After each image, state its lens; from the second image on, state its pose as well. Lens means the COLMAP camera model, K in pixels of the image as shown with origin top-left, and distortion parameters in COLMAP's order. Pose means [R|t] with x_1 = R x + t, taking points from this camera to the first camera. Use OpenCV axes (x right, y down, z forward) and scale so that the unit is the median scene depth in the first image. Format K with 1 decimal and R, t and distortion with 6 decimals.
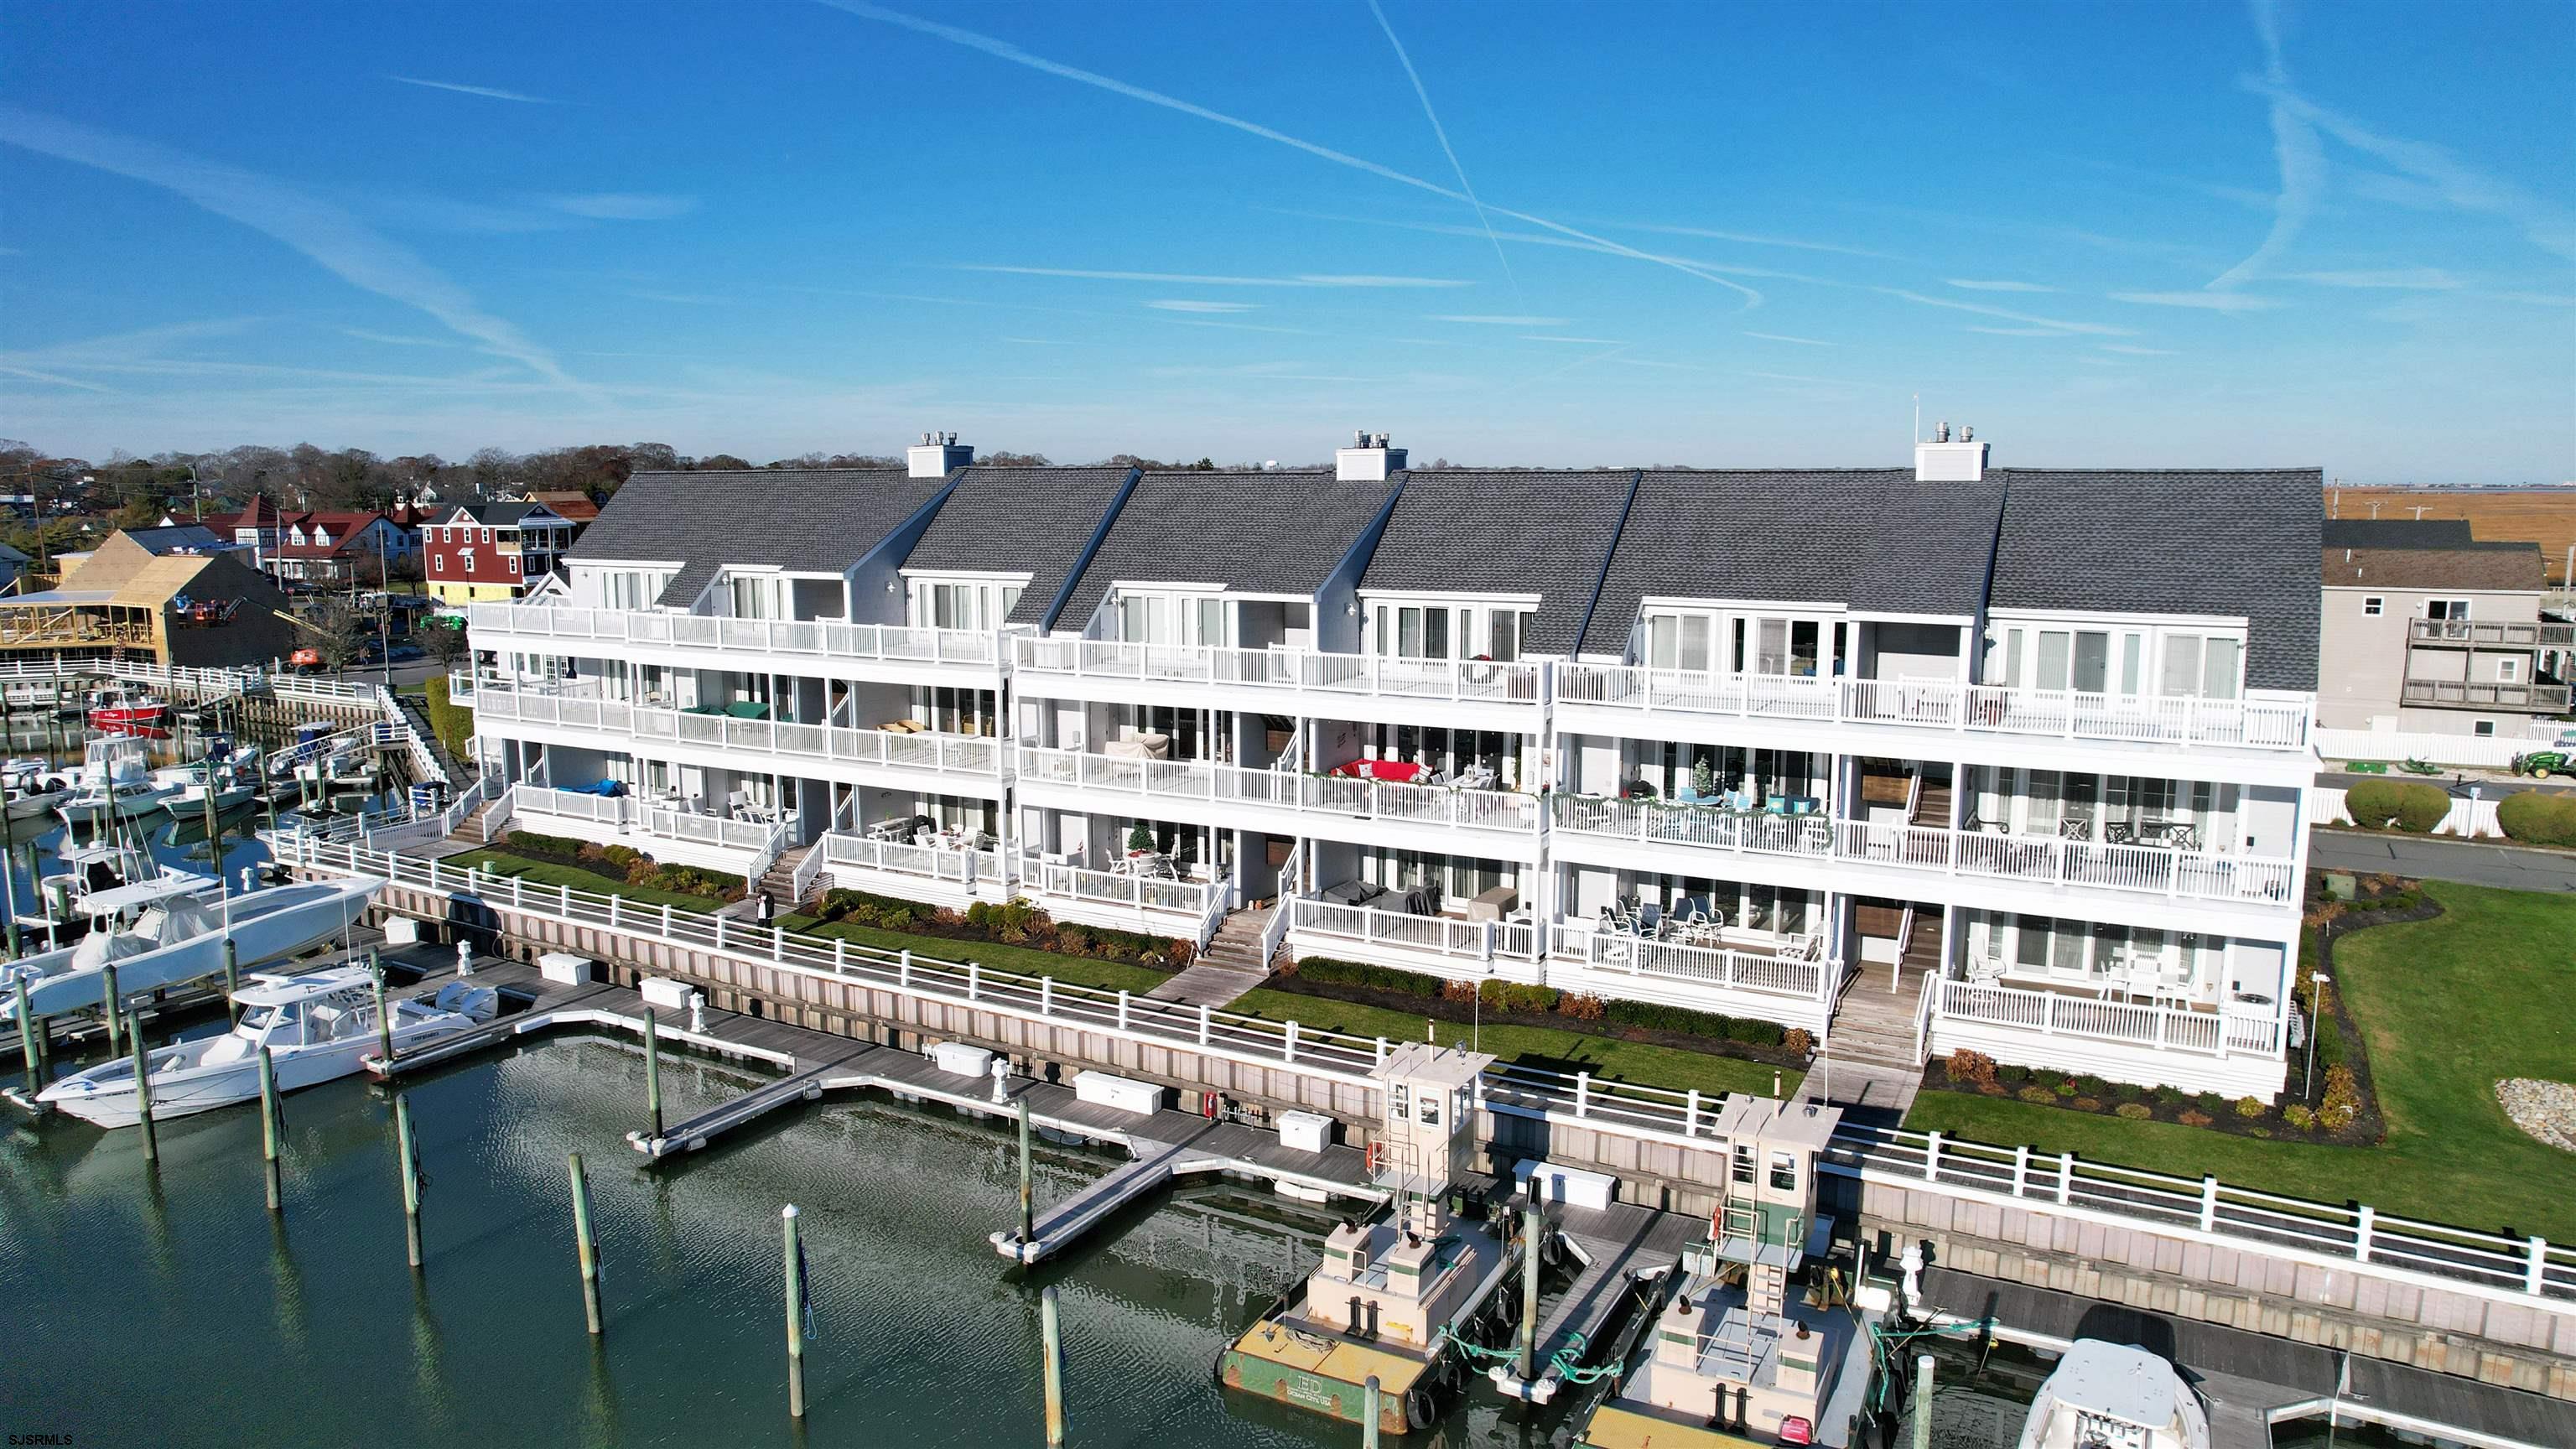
lens RADIAL K [[1656.0, 0, 1277.7], [0, 1656.0, 716.8], [0, 0, 1]] dist [-0.061811, 0.059376]
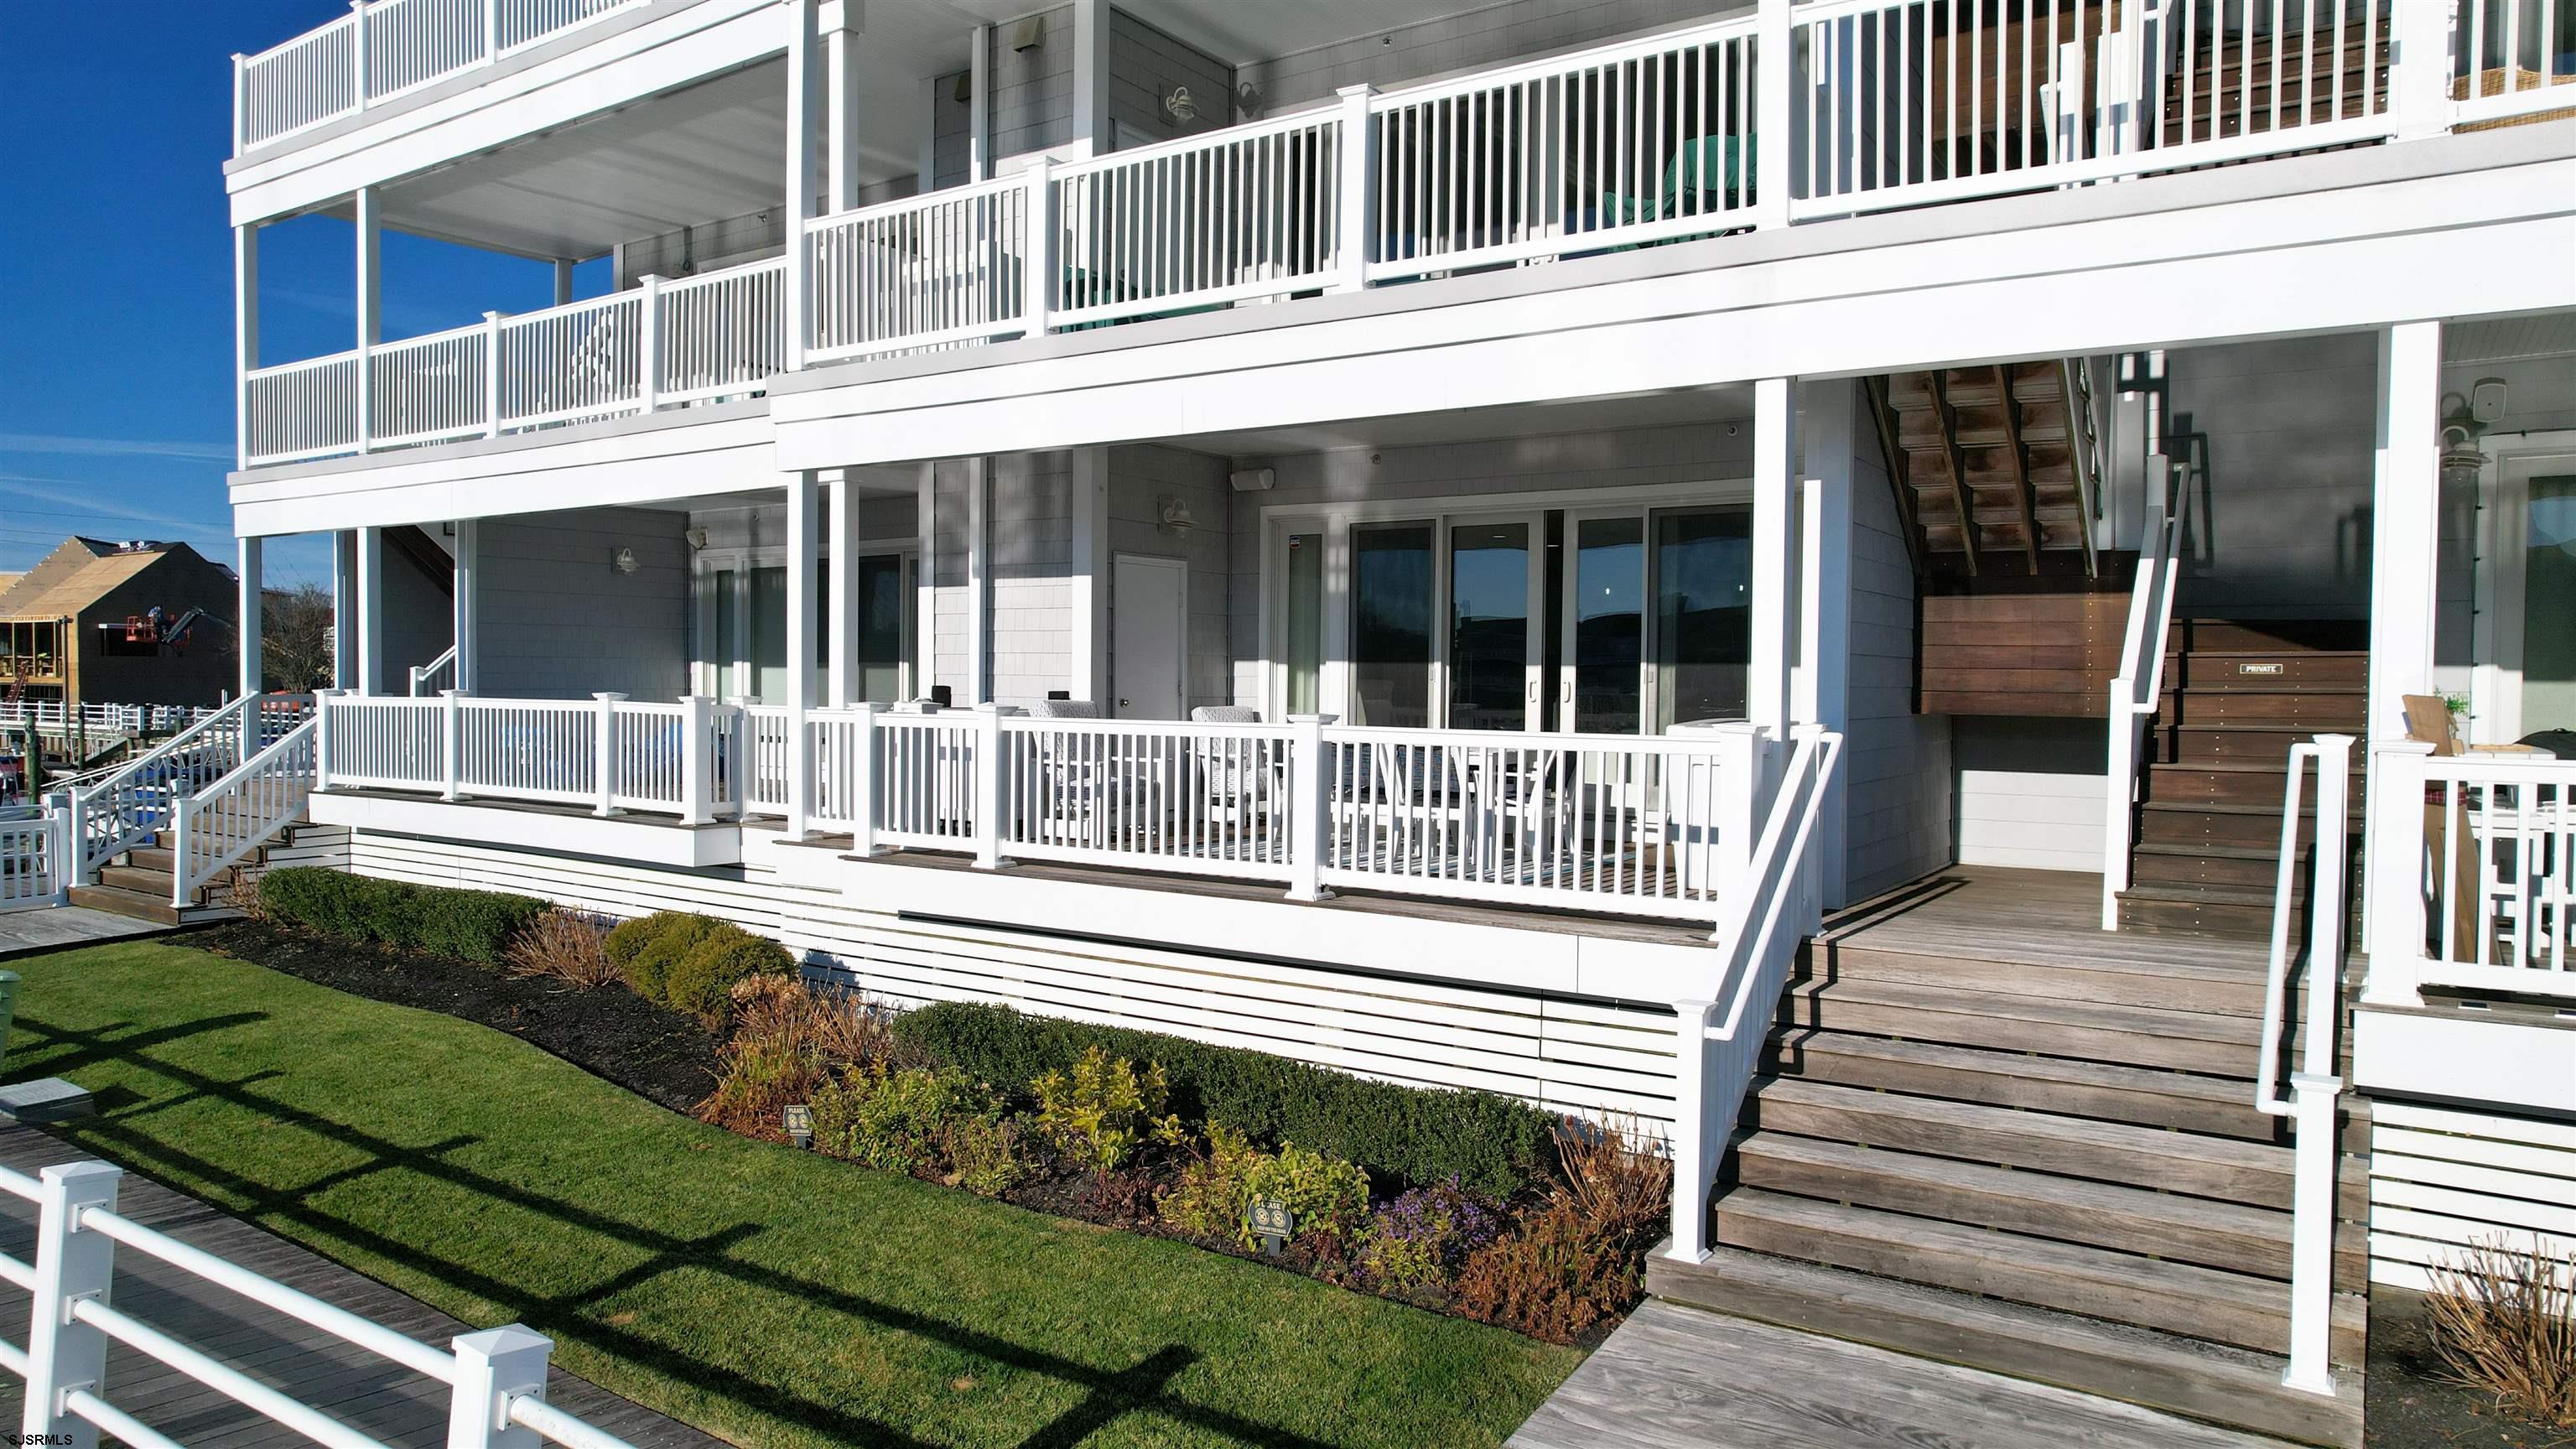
lens RADIAL K [[1656.0, 0, 1279.8], [0, 1656.0, 716.1], [0, 0, 1]] dist [-0.061811, 0.059376]
pose [[0.997099, 0.014406, -0.074739, -0.420300], [-0.023134, 0.992832, -0.117260, 0.101772], [0.072514, 0.118648, 0.990285, 1.074370]]
